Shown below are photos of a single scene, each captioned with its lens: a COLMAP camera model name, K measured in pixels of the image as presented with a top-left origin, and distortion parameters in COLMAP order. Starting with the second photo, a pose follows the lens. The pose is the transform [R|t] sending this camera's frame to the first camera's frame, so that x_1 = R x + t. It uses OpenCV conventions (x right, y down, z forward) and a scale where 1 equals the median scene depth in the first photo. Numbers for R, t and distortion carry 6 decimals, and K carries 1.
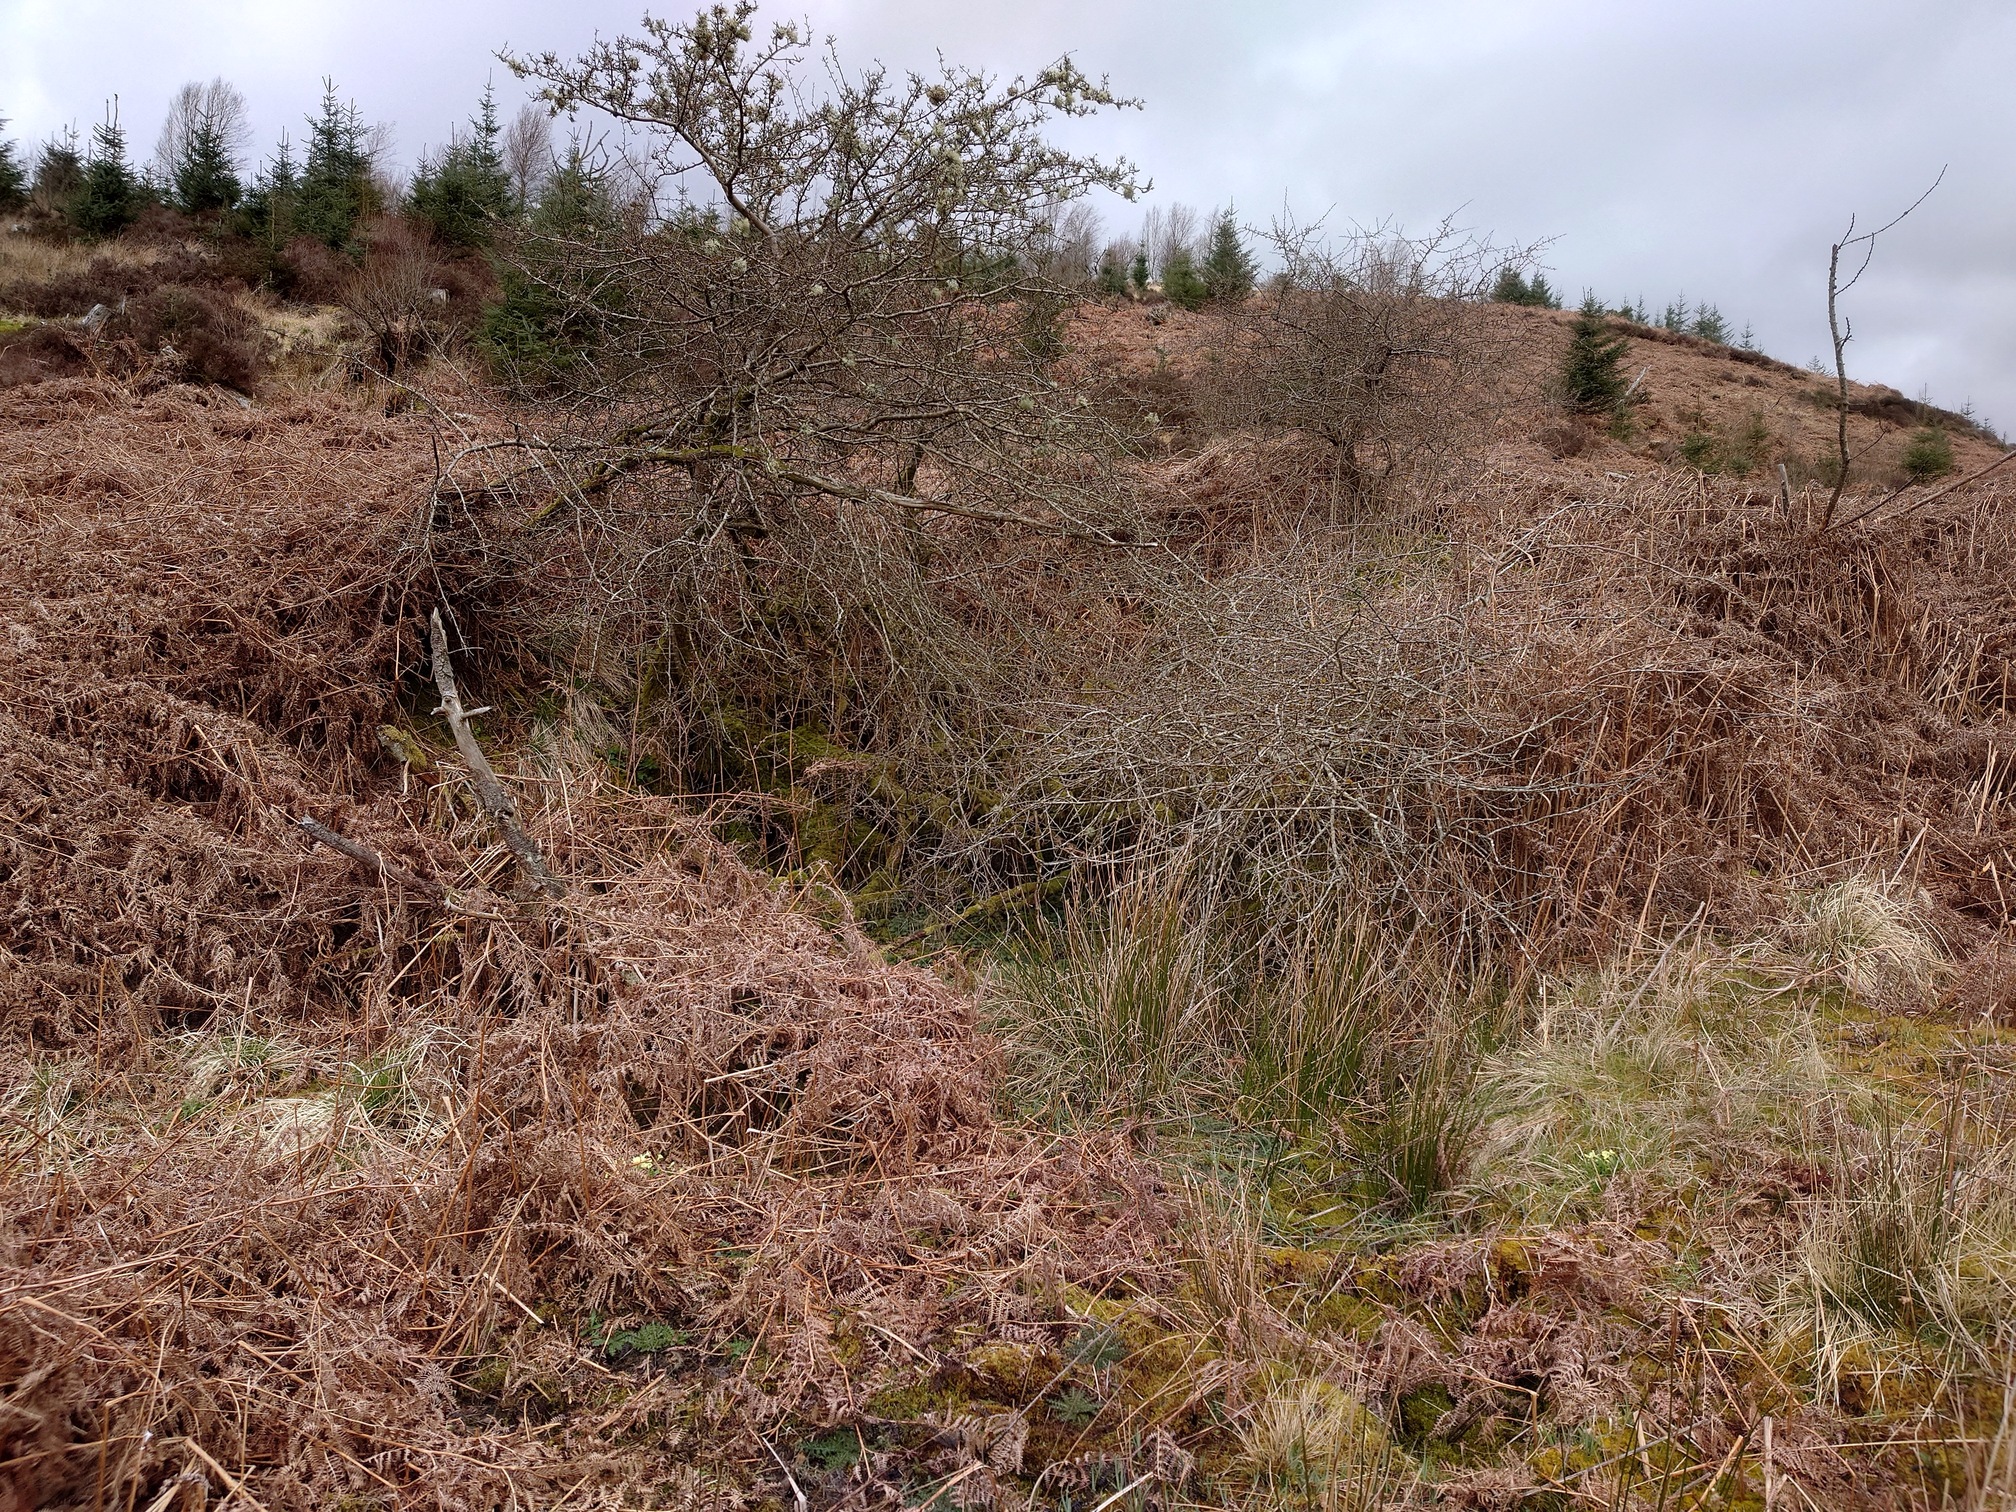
lens RADIAL K [[1462.2, 0, 1014.4], [0, 1462.2, 750.5], [0, 0, 1]] dist [-0.010200, 0.008658]
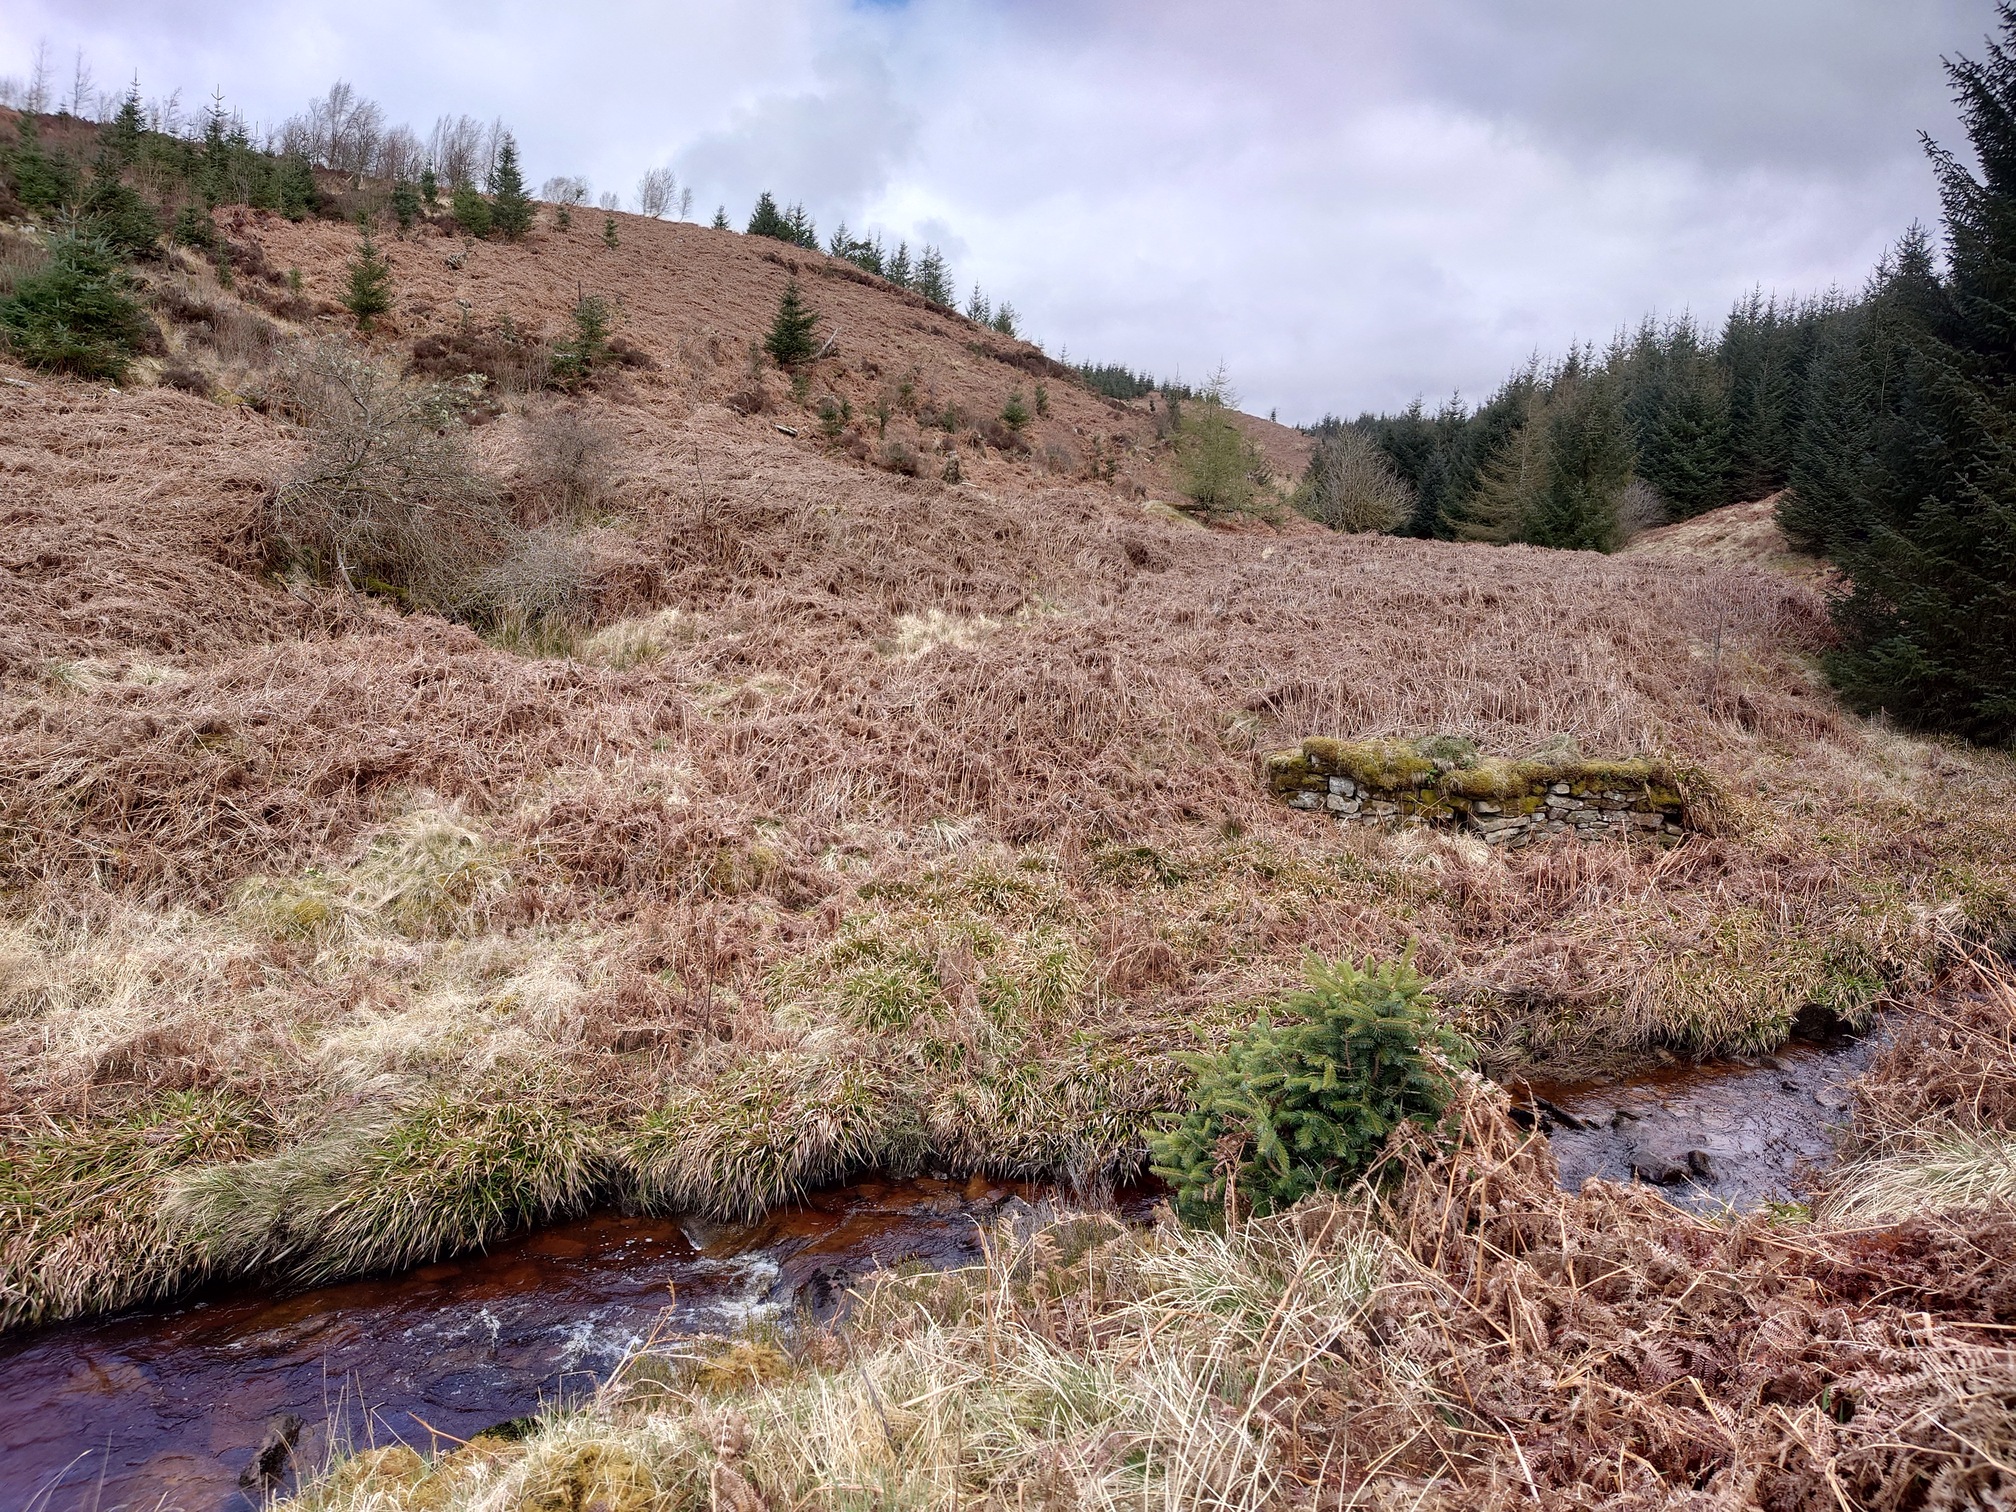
lens RADIAL K [[1462.2, 0, 1016.0], [0, 1462.2, 743.5], [0, 0, 1]] dist [-0.010200, 0.008658]
pose [[0.890942, -0.038418, 0.452490, -0.045552], [0.002176, 0.996765, 0.080343, 0.011476], [-0.454112, -0.070596, 0.888143, -0.291891]]
